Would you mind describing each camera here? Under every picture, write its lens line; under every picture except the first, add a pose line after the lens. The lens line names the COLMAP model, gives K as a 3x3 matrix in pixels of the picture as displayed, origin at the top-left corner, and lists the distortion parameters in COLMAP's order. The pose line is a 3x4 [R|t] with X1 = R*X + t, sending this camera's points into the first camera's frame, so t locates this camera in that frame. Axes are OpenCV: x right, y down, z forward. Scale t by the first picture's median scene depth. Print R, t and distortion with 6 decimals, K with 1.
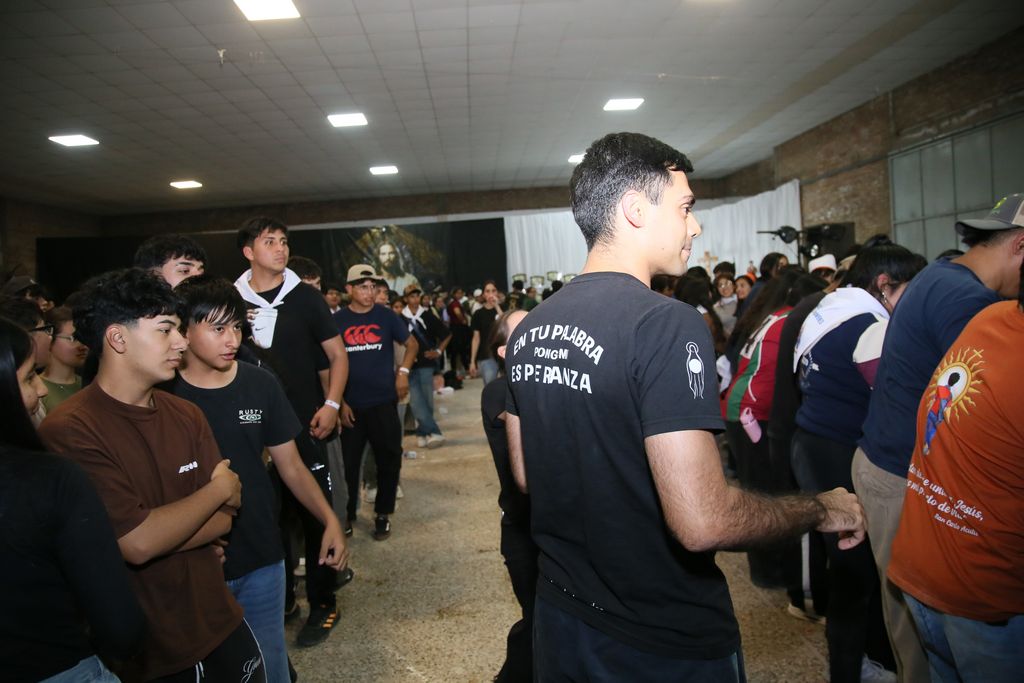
lens RADIAL K [[701.6, 0, 508.4], [0, 701.6, 327.8], [0, 0, 1]] dist [-0.115809, 0.065280]
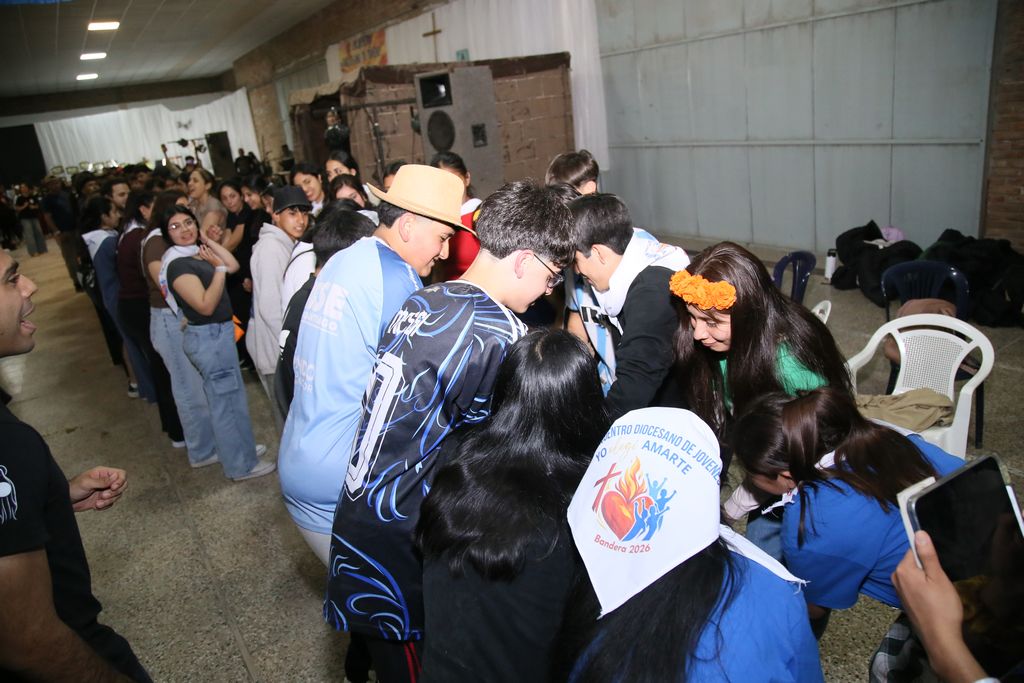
lens RADIAL K [[701.6, 0, 508.7], [0, 701.6, 342.6], [0, 0, 1]] dist [-0.115809, 0.065280]
pose [[0.861460, -0.197080, 0.468023, 0.094848], [0.086465, 0.965089, 0.247238, 0.006168], [-0.500410, -0.172518, 0.848426, -0.600382]]
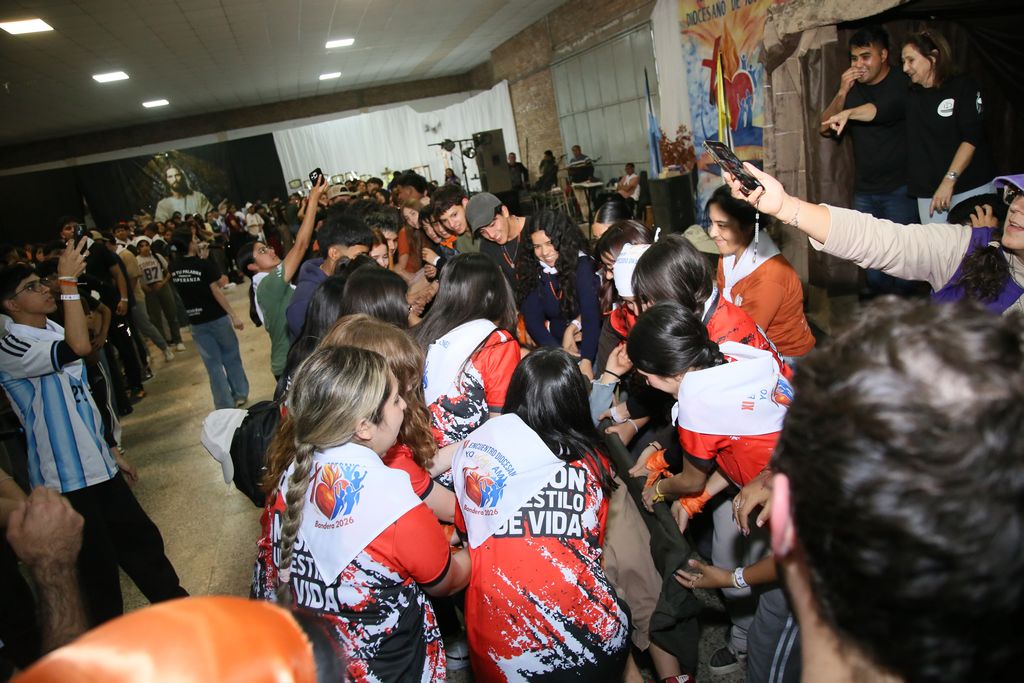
lens RADIAL K [[701.6, 0, 511.8], [0, 701.6, 335.2], [0, 0, 1]] dist [-0.115809, 0.065280]
pose [[0.964365, -0.154252, 0.214956, 0.081137], [0.111776, 0.973925, 0.197422, -0.010867], [-0.239804, -0.166360, 0.956461, -0.245396]]
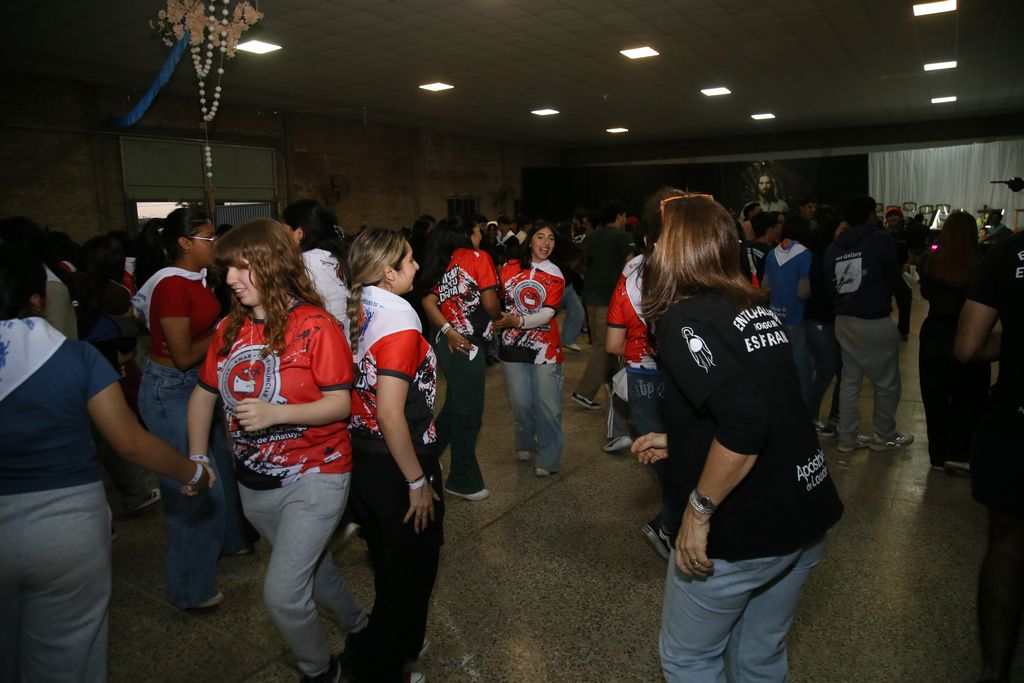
lens RADIAL K [[701.6, 0, 509.5], [0, 701.6, 341.7], [0, 0, 1]] dist [-0.115809, 0.065280]
pose [[0.809000, 0.136370, -0.571772, 0.200131], [-0.053081, 0.985691, 0.159987, 0.000709], [0.585408, -0.099079, 0.804662, -0.285823]]
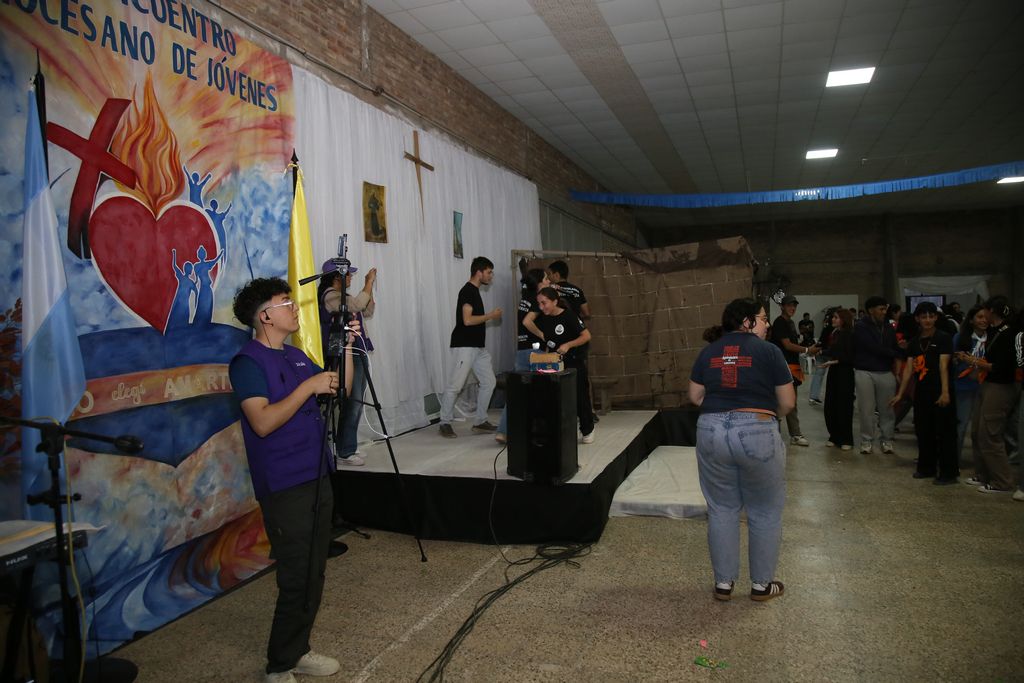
lens RADIAL K [[701.6, 0, 494.6], [0, 701.6, 349.6], [0, 0, 1]] dist [-0.115809, 0.065280]
pose [[-0.907117, 0.073769, 0.414362, 0.206989], [0.110178, 0.991808, 0.064629, -0.039083], [-0.406201, 0.104280, -0.907814, 0.459126]]
